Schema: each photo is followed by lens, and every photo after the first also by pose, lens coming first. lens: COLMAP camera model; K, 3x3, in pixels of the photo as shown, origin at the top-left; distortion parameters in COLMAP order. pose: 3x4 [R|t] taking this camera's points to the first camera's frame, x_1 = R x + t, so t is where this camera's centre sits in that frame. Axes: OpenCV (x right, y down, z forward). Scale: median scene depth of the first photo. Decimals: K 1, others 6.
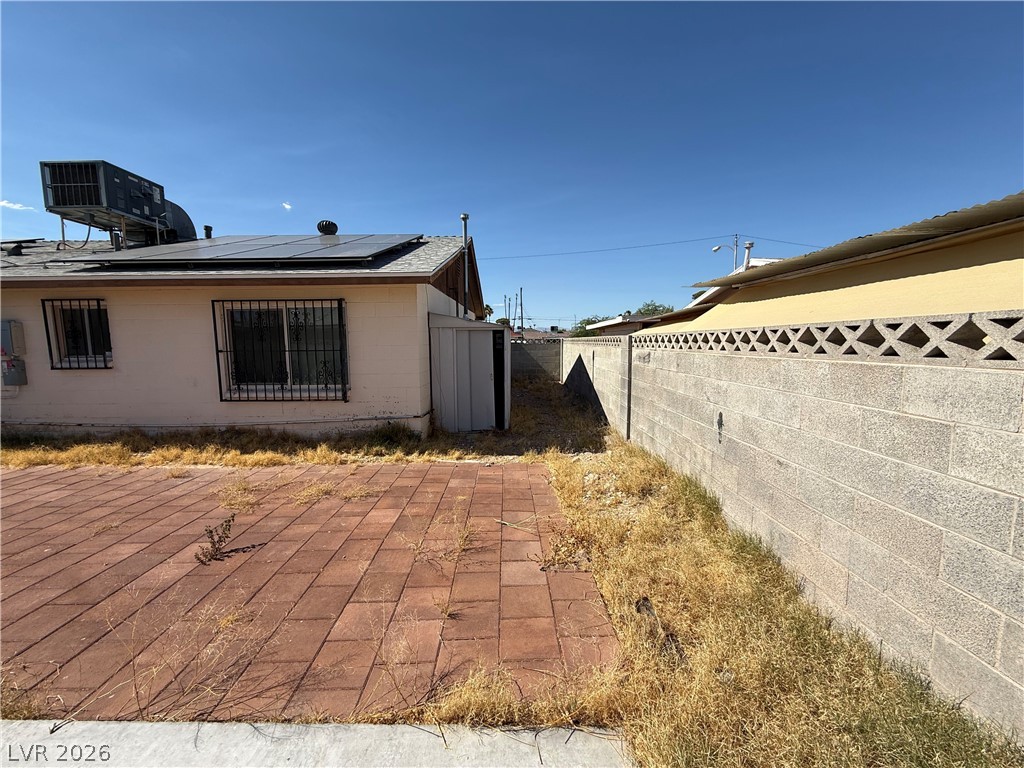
lens RADIAL K [[410.0, 0, 512.0], [0, 410.0, 384.0], [0, 0, 1]] dist [0.001209, -0.000059]
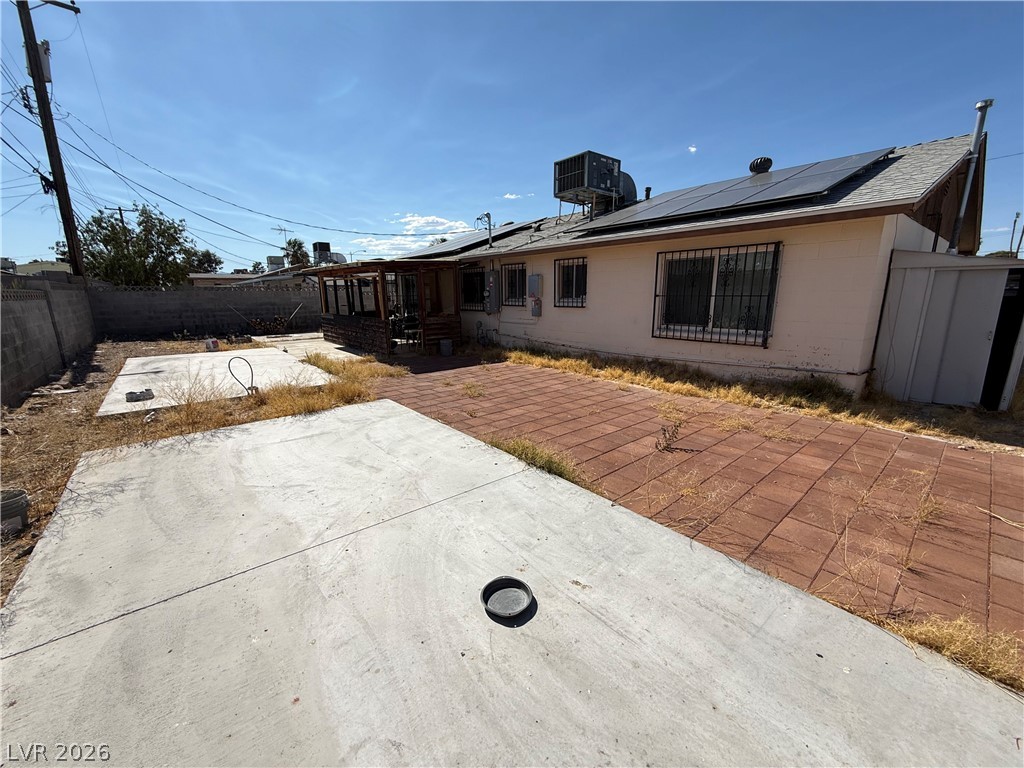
lens RADIAL K [[410.0, 0, 512.0], [0, 410.0, 384.0], [0, 0, 1]] dist [0.001209, -0.000059]
pose [[0.643585, 0.170455, -0.746153, -0.042261], [-0.077738, 0.984402, 0.157830, 0.019994], [0.761417, -0.043573, 0.646797, -0.127085]]
